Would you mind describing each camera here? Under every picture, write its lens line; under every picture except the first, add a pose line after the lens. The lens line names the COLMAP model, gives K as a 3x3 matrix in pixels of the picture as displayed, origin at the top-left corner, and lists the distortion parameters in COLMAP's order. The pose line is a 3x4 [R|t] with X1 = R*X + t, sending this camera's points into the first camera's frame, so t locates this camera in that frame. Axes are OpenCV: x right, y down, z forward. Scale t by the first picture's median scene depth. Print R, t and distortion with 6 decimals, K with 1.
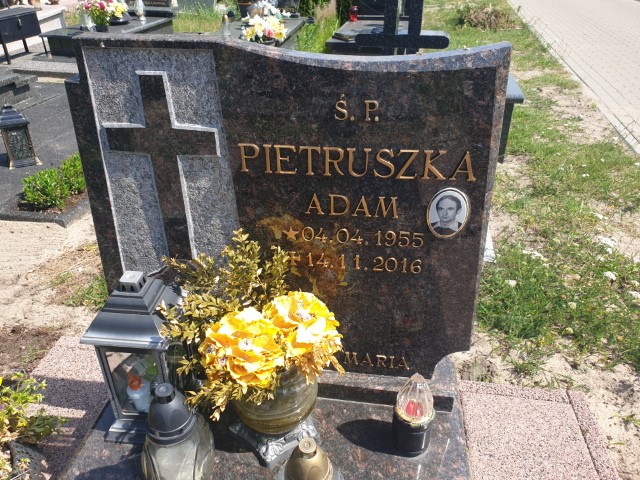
lens RADIAL K [[497.5, 0, 318.3], [0, 497.5, 242.3], [0, 0, 1]] dist [0.012348, 0.003510]
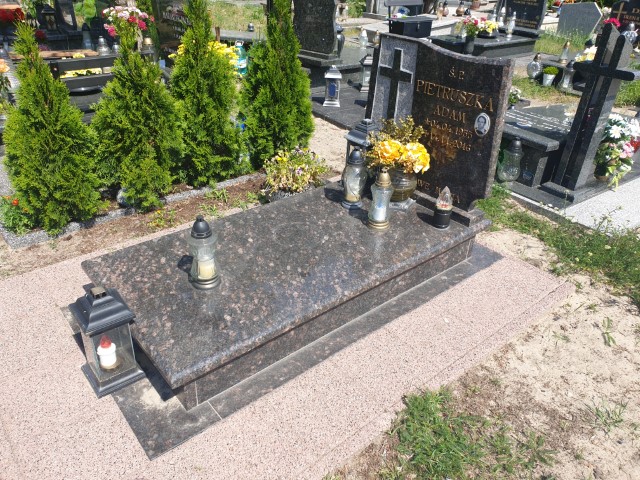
lens RADIAL K [[497.5, 0, 320.1], [0, 497.5, 238.2], [0, 0, 1]] dist [0.012348, 0.003510]
pose [[0.738281, 0.366864, -0.565996, 1.228317], [-0.385633, 0.918050, 0.092039, 0.516526], [0.553379, 0.150316, 0.819254, -1.298129]]
